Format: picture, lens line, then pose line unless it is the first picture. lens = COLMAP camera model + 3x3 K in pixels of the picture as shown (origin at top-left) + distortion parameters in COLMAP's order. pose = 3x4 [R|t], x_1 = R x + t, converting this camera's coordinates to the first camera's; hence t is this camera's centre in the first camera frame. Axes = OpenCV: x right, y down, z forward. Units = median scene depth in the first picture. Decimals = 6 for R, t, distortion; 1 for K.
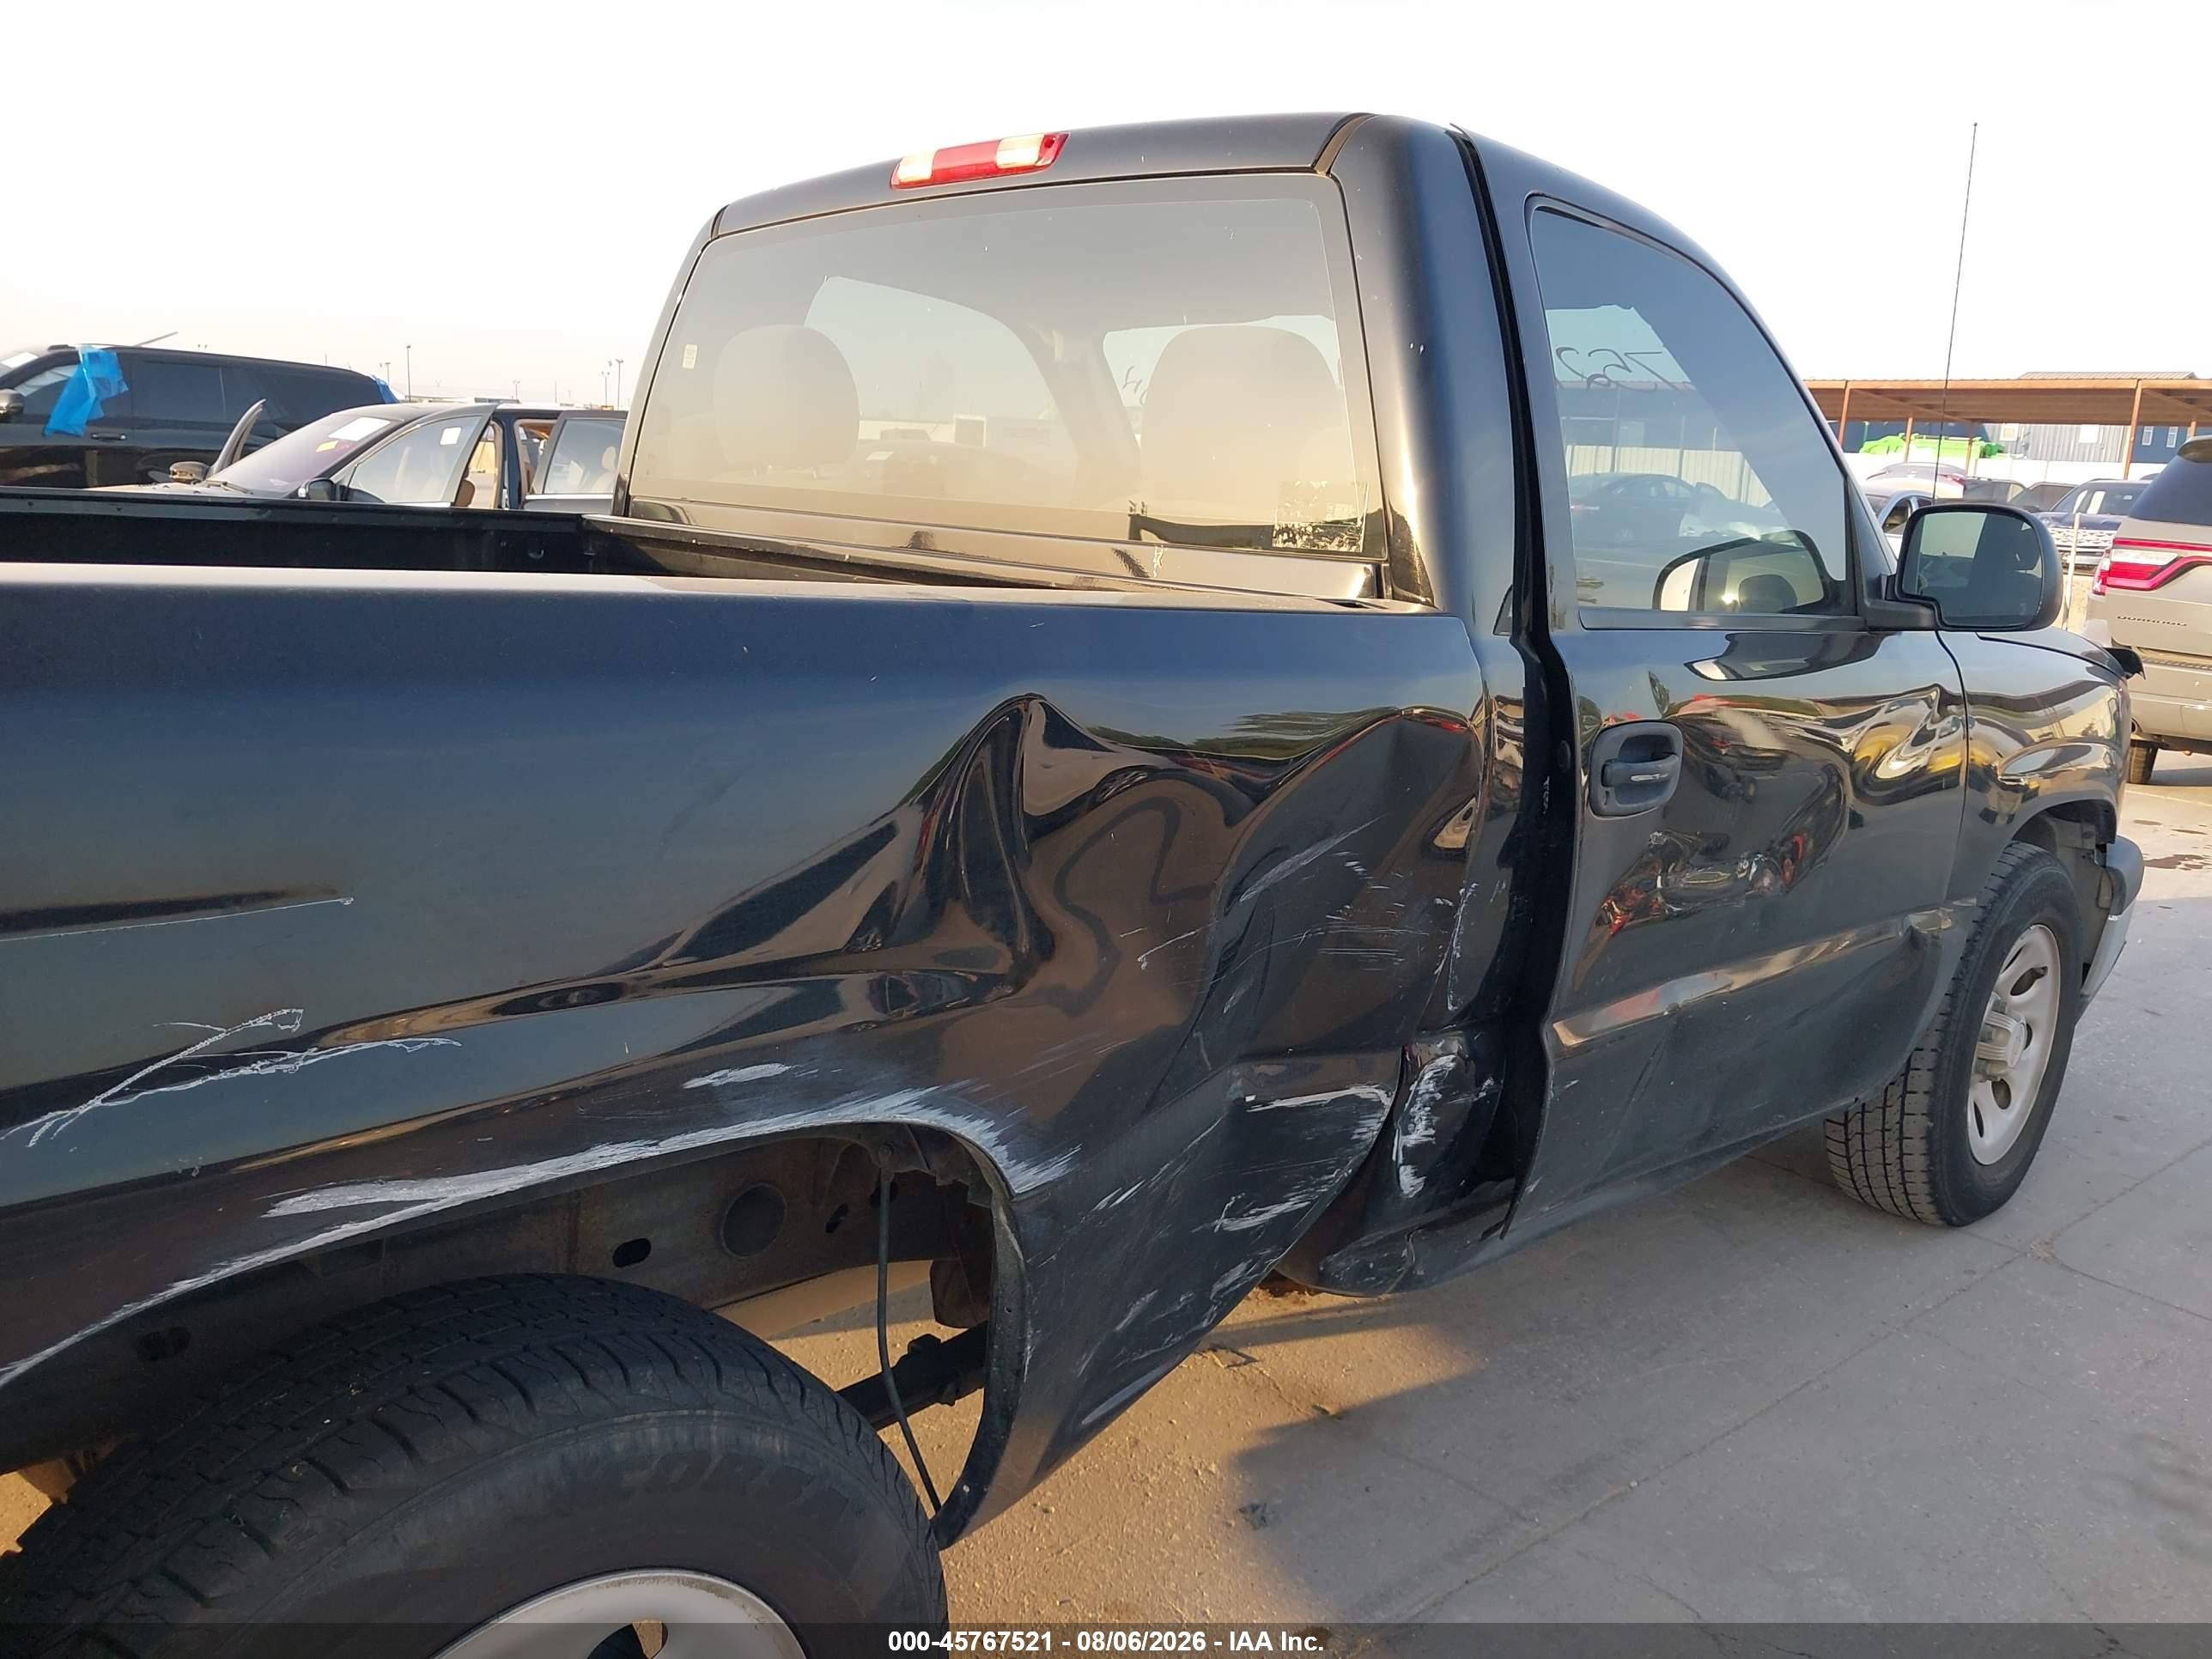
lens RADIAL K [[1751.6, 0, 1108.2], [0, 1751.6, 835.2], [0, 0, 1]] dist [0.039044, -0.059812]
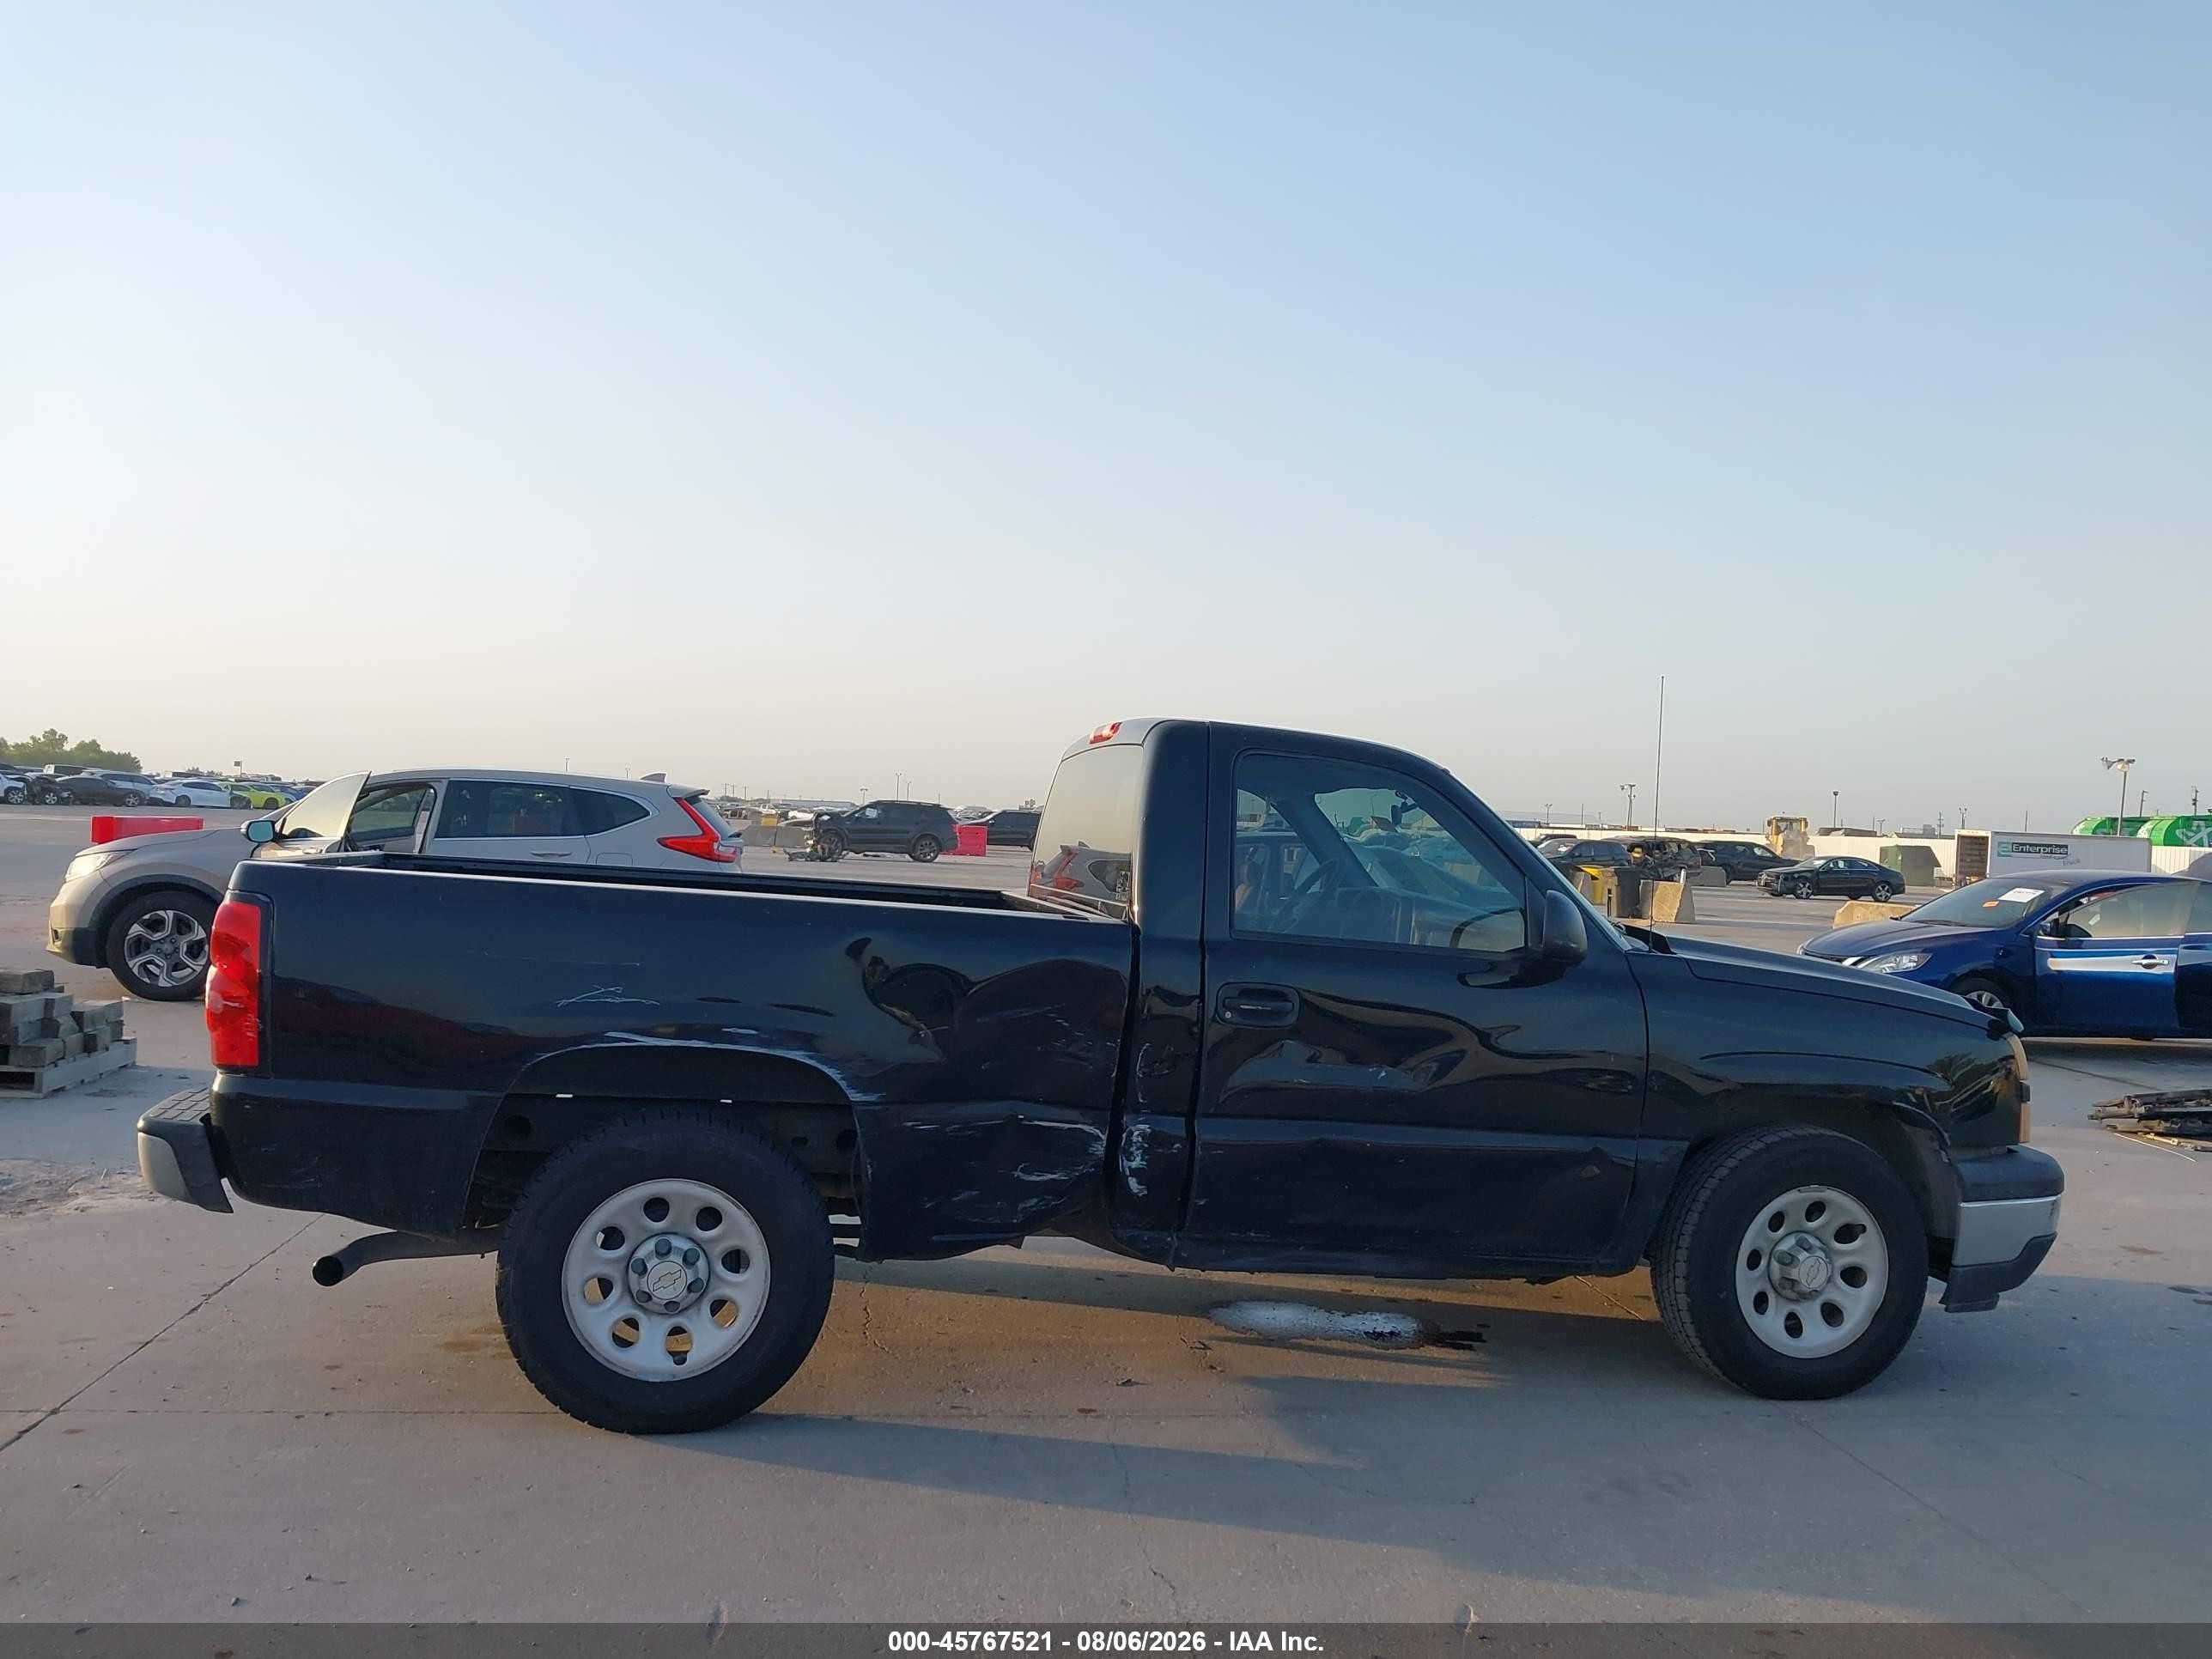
lens RADIAL K [[1751.6, 0, 1115.9], [0, 1751.6, 762.0], [0, 0, 1]] dist [0.039044, -0.059812]
pose [[0.840402, -0.031960, -0.541020, 0.983289], [-0.116903, 0.964070, -0.238545, 0.155145], [0.529205, 0.263720, 0.806470, -0.662176]]
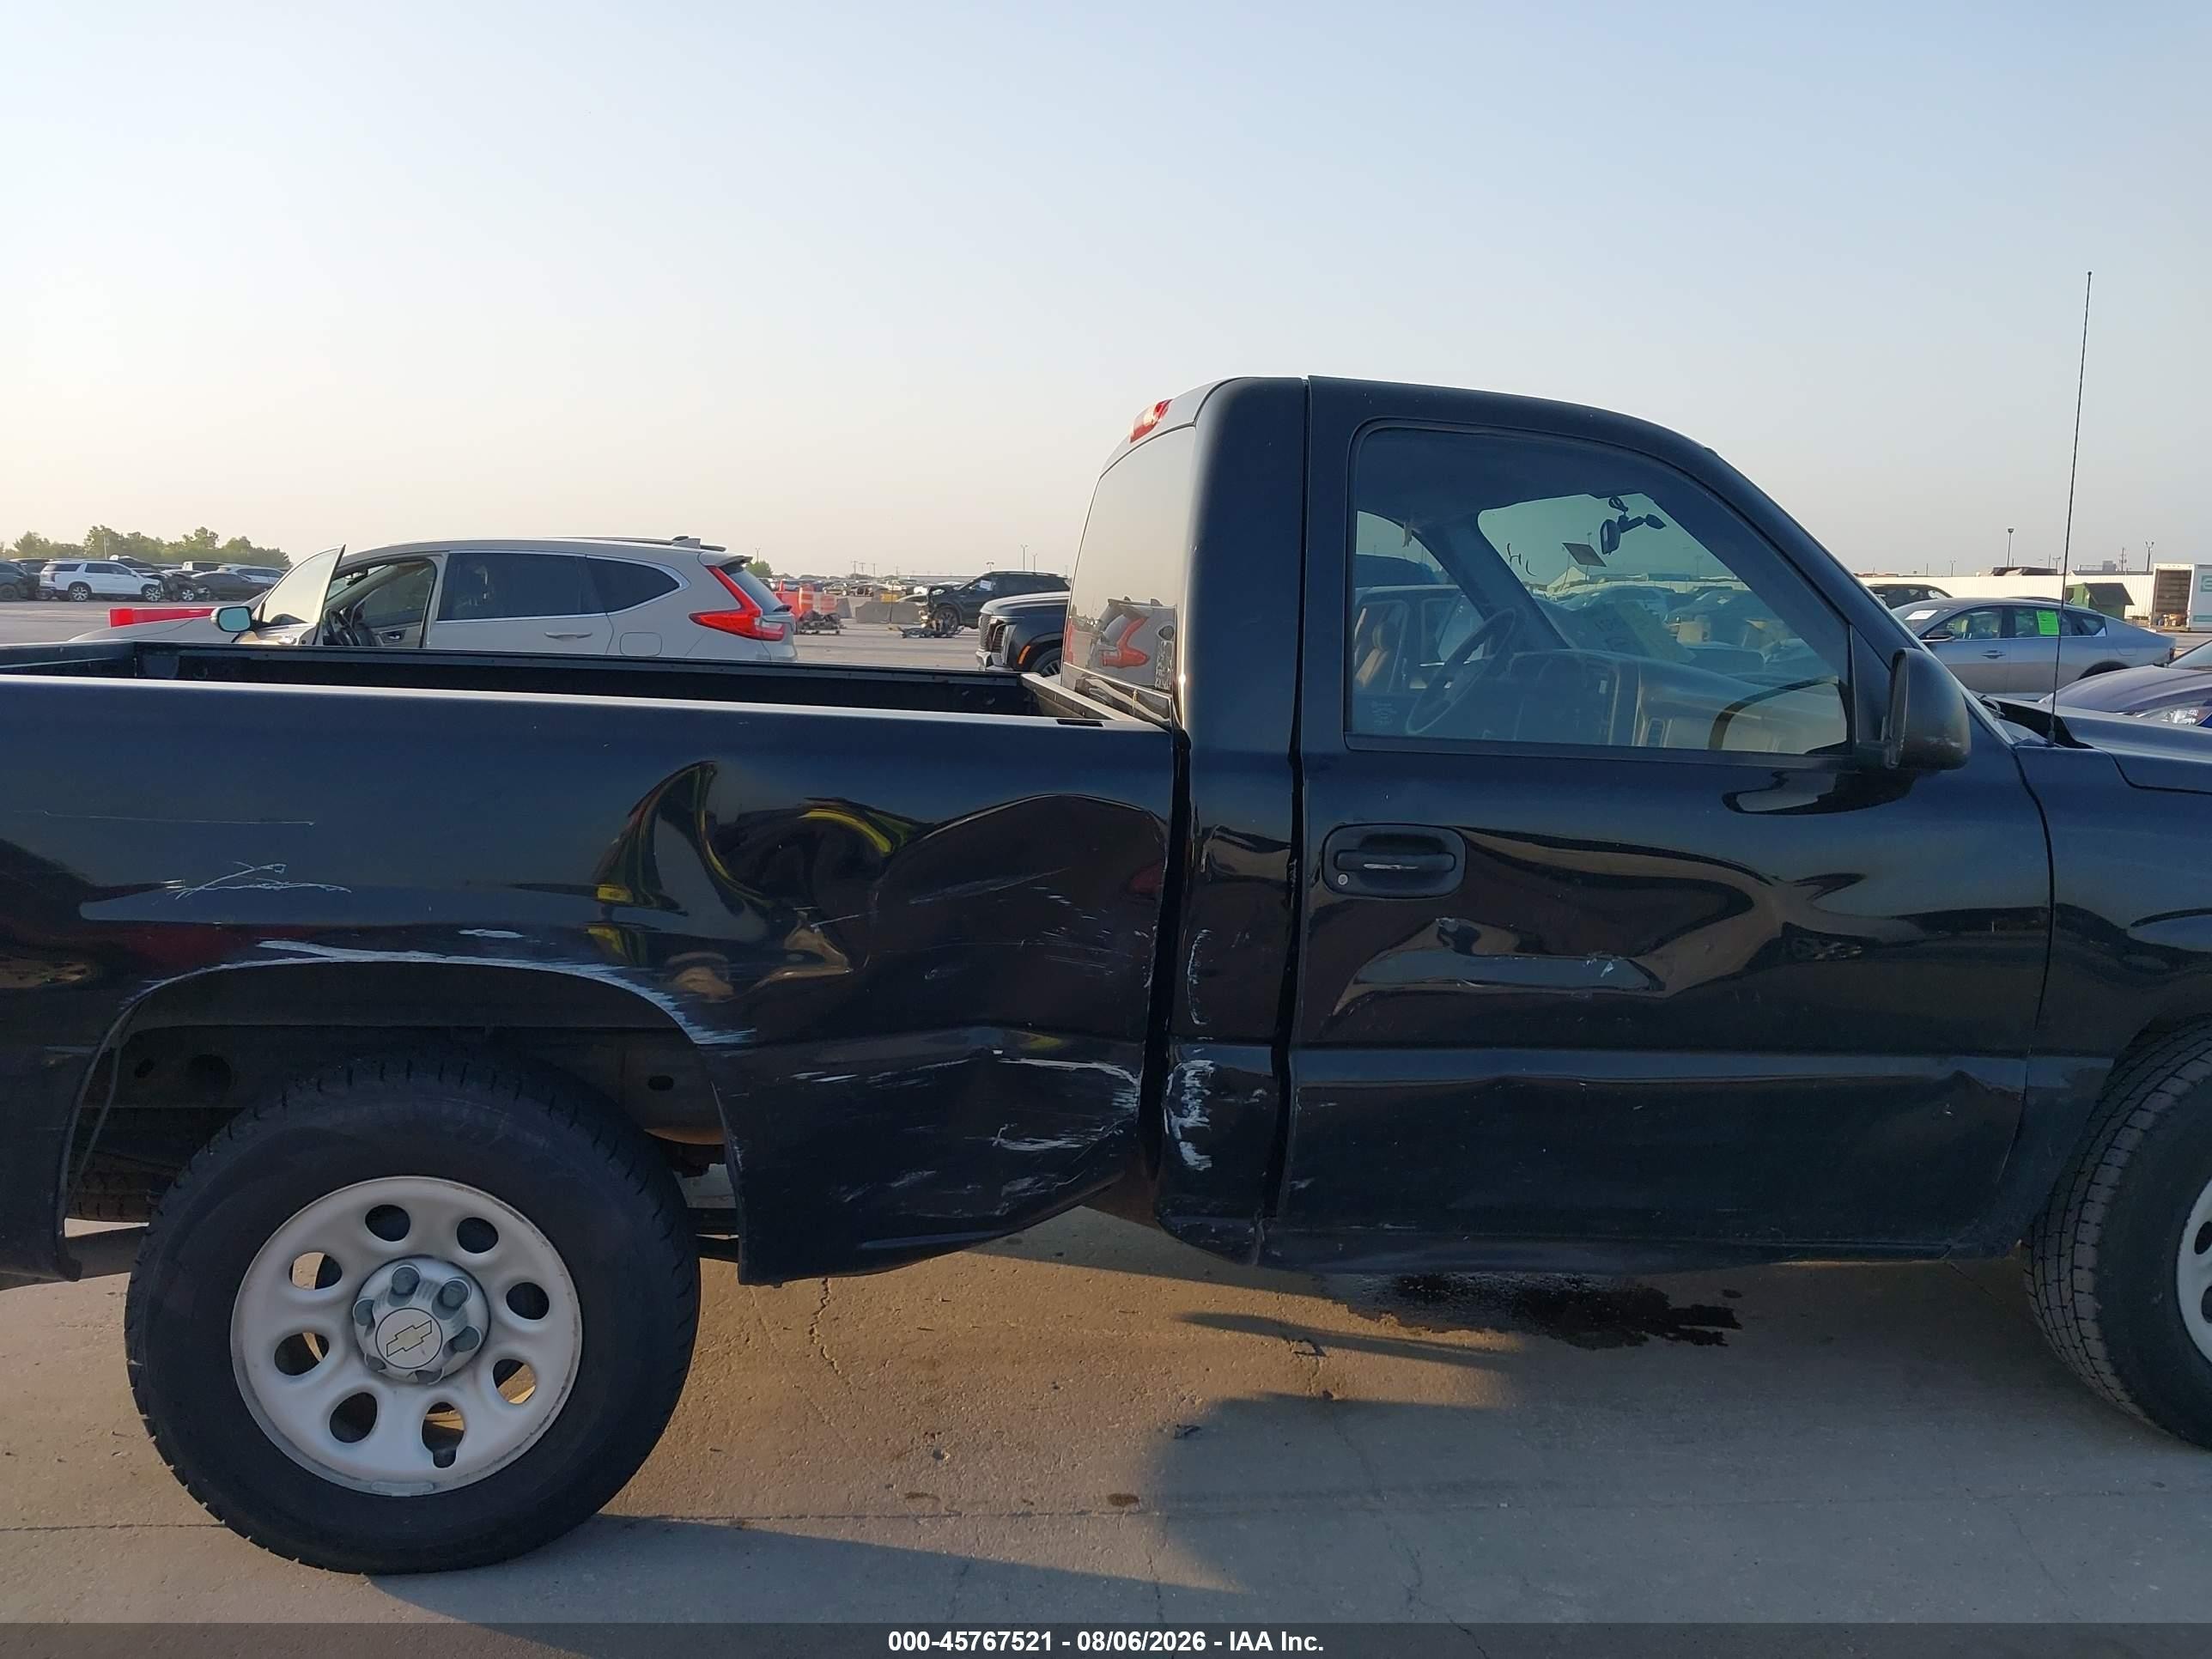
lens RADIAL K [[1751.6, 0, 1107.6], [0, 1751.6, 832.8], [0, 0, 1]] dist [0.039044, -0.059812]
pose [[0.795728, 0.044449, -0.604021, 0.665355], [-0.102093, 0.992876, -0.061431, 0.031192], [0.596988, 0.110549, 0.794597, -0.085957]]
